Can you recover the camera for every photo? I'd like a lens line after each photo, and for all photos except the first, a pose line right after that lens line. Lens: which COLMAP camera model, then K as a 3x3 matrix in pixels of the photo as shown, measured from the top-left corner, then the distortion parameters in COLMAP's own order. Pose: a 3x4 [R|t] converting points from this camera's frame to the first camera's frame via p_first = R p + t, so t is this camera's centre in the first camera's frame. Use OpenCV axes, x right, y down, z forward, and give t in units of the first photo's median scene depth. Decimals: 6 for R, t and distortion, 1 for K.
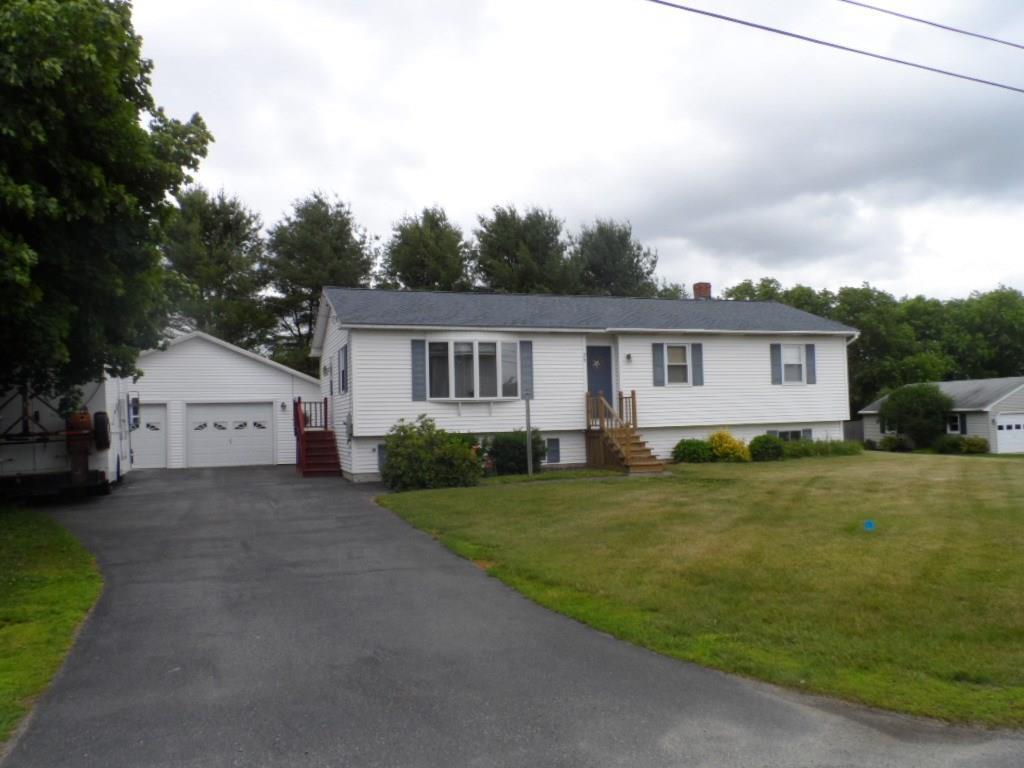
lens RADIAL K [[791.0, 0, 511.9], [0, 791.0, 385.6], [0, 0, 1]] dist [-0.004715, 0.029803]
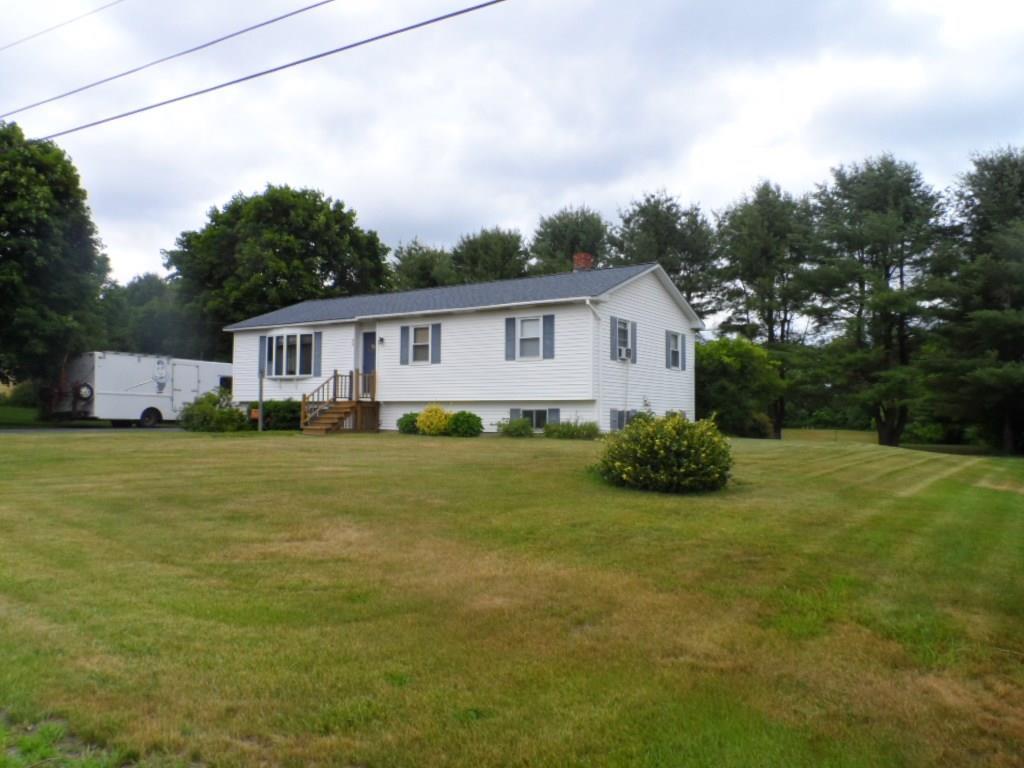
lens RADIAL K [[791.0, 0, 512.1], [0, 791.0, 384.2], [0, 0, 1]] dist [-0.004715, 0.029803]
pose [[0.564934, 0.019908, -0.824896, 1.170039], [0.035608, 0.998189, 0.048477, -0.020126], [0.824367, -0.056759, 0.563202, 0.483955]]
